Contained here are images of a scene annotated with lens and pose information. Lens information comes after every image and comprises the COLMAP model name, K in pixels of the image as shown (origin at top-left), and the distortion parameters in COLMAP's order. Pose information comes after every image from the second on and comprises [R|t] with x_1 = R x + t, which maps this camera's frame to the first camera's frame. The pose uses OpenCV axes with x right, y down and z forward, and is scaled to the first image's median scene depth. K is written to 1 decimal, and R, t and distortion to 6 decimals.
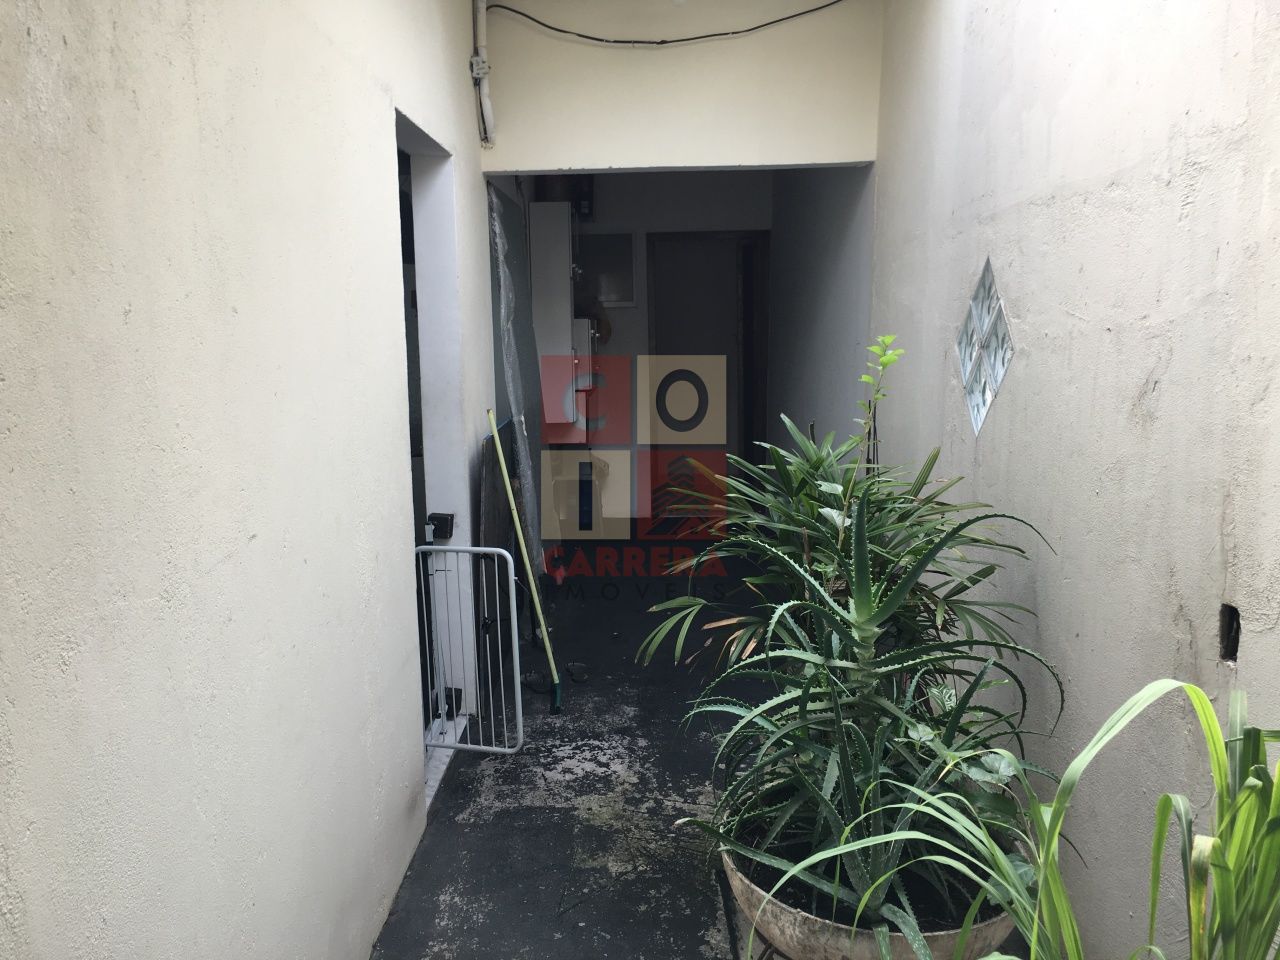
lens RADIAL K [[1084.5, 0, 640.0], [0, 1084.5, 485.9], [0, 0, 1]] dist [0.045529, -0.056050]
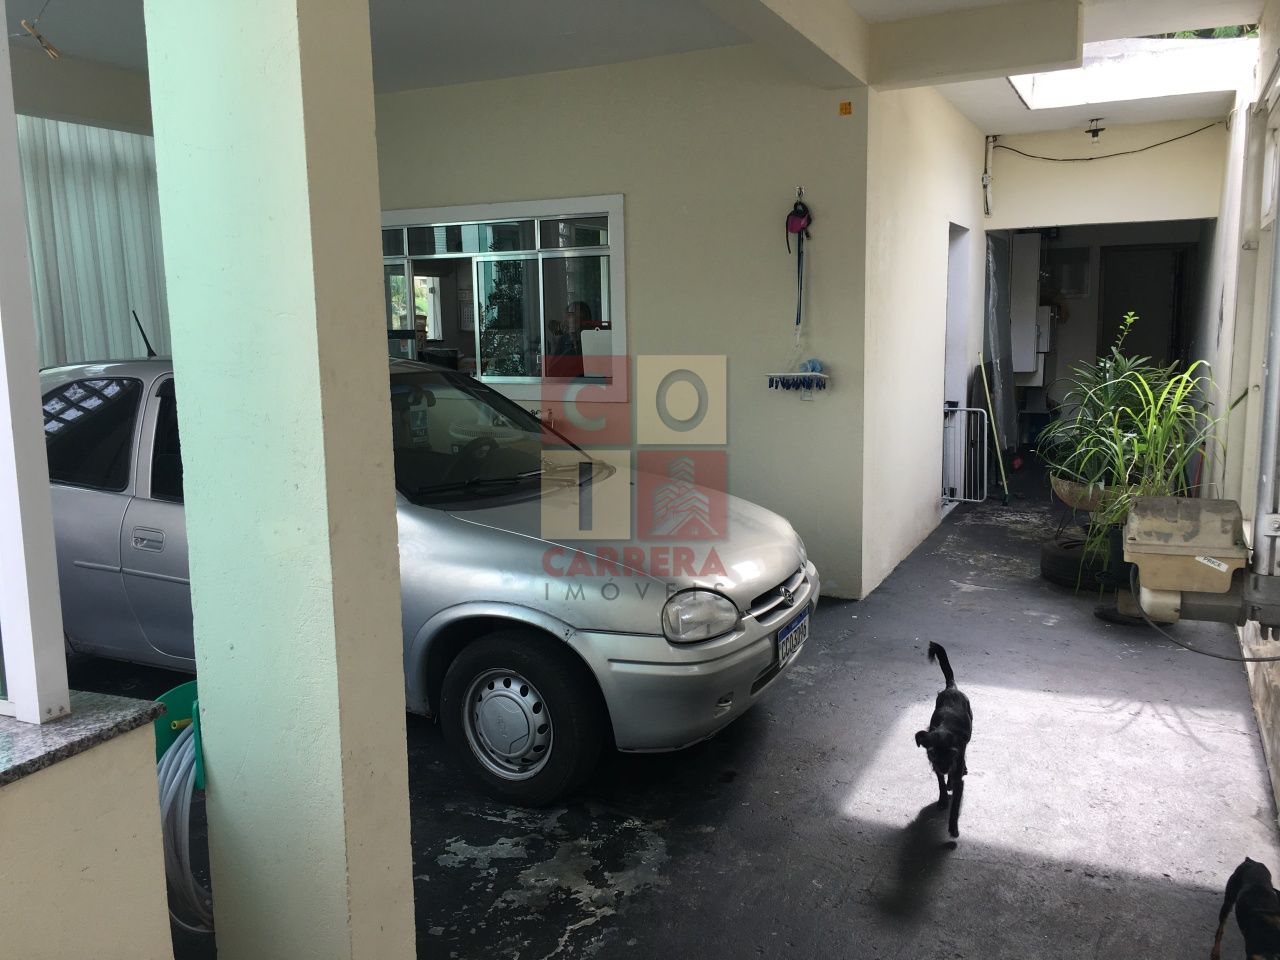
lens RADIAL K [[1084.5, 0, 629.0], [0, 1084.5, 477.4], [0, 0, 1]] dist [0.045529, -0.056050]
pose [[0.902375, 0.060779, -0.426643, 0.143215], [-0.060362, 0.998071, 0.014515, 0.164826], [0.426703, 0.012655, 0.904303, -1.049088]]
